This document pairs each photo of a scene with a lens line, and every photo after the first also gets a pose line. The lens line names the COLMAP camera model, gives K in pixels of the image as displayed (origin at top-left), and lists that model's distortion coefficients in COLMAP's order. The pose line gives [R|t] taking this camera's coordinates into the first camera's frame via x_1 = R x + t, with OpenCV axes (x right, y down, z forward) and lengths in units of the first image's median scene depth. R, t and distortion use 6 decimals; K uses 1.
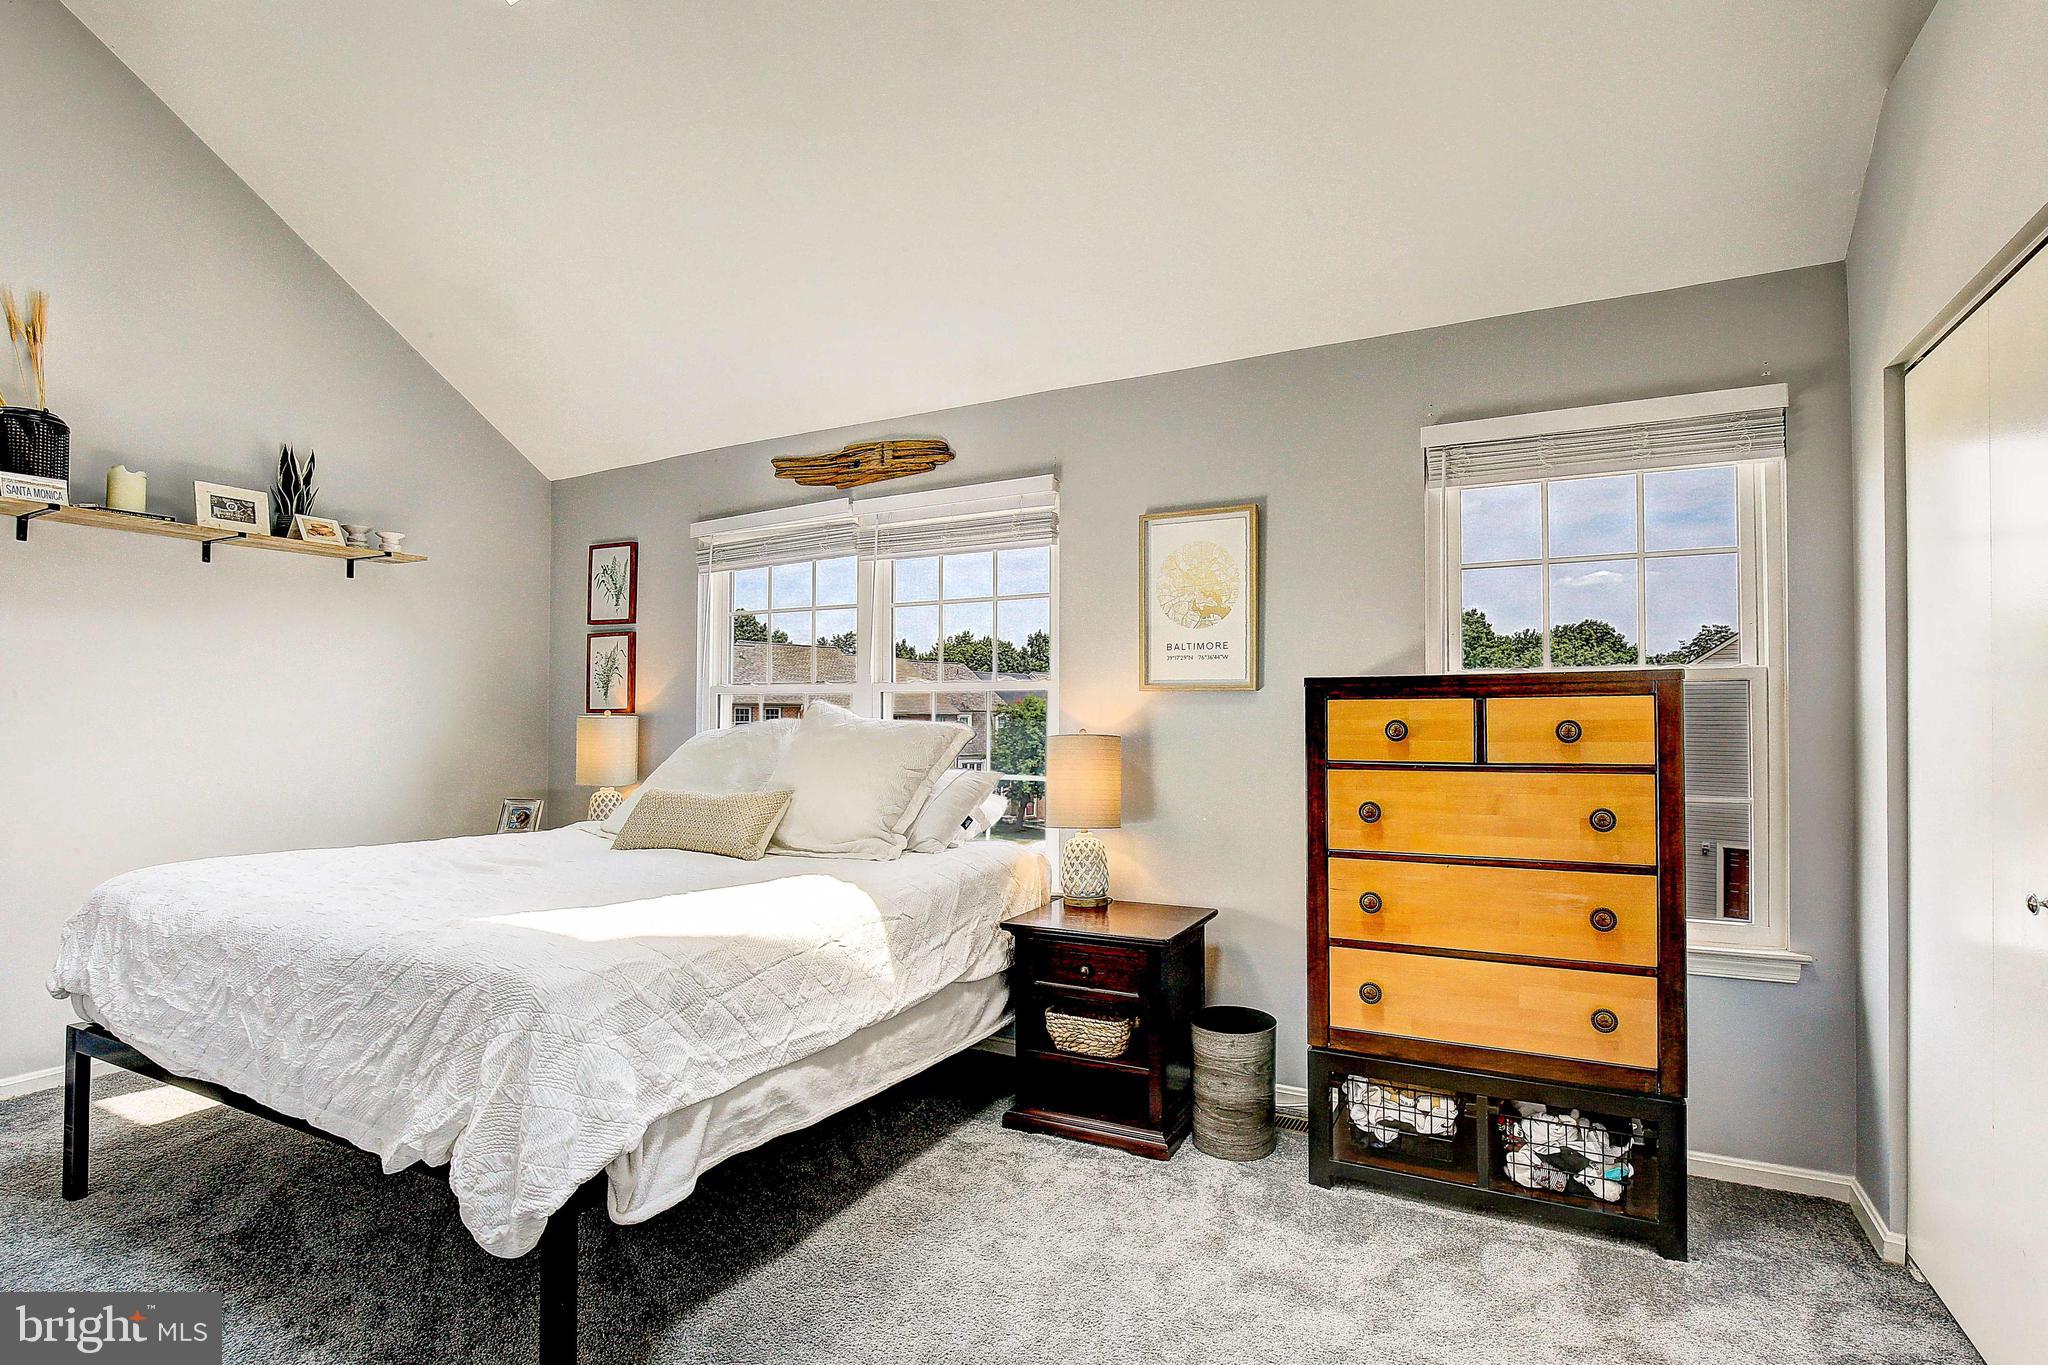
lens RADIAL K [[950.5, 0, 1058.2], [0, 950.5, 702.1], [0, 0, 1]] dist [-0.021581, 0.000740]
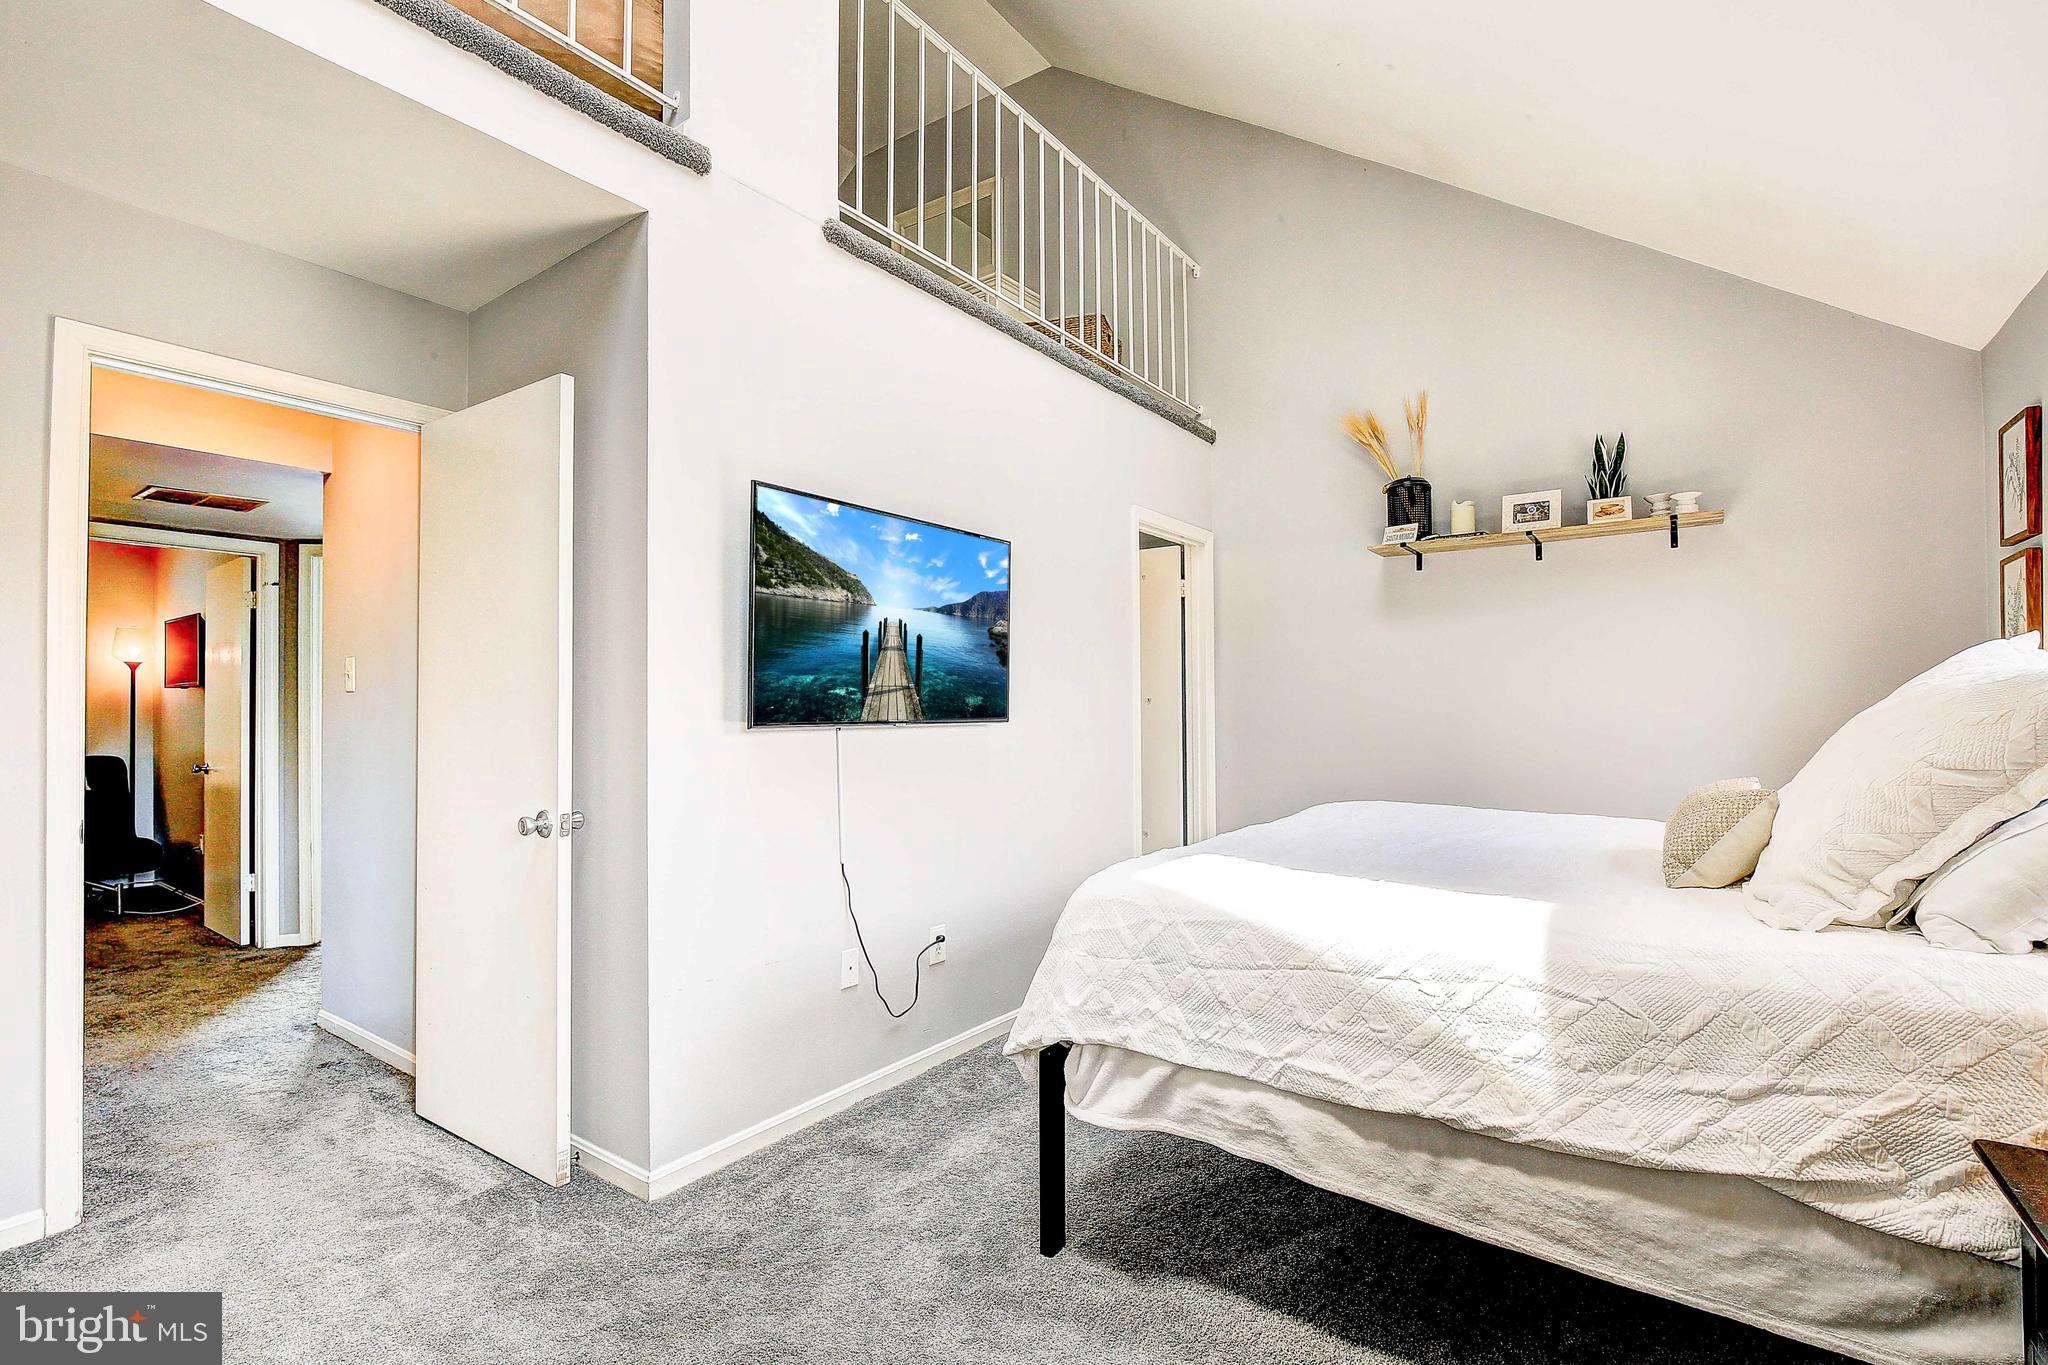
lens RADIAL K [[950.5, 0, 1058.2], [0, 950.5, 702.1], [0, 0, 1]] dist [-0.021581, 0.000740]
pose [[-0.141166, -0.010638, -0.989929, 0.475380], [0.025681, 0.999566, -0.014403, 0.040839], [0.989653, -0.027456, -0.140832, 0.776230]]
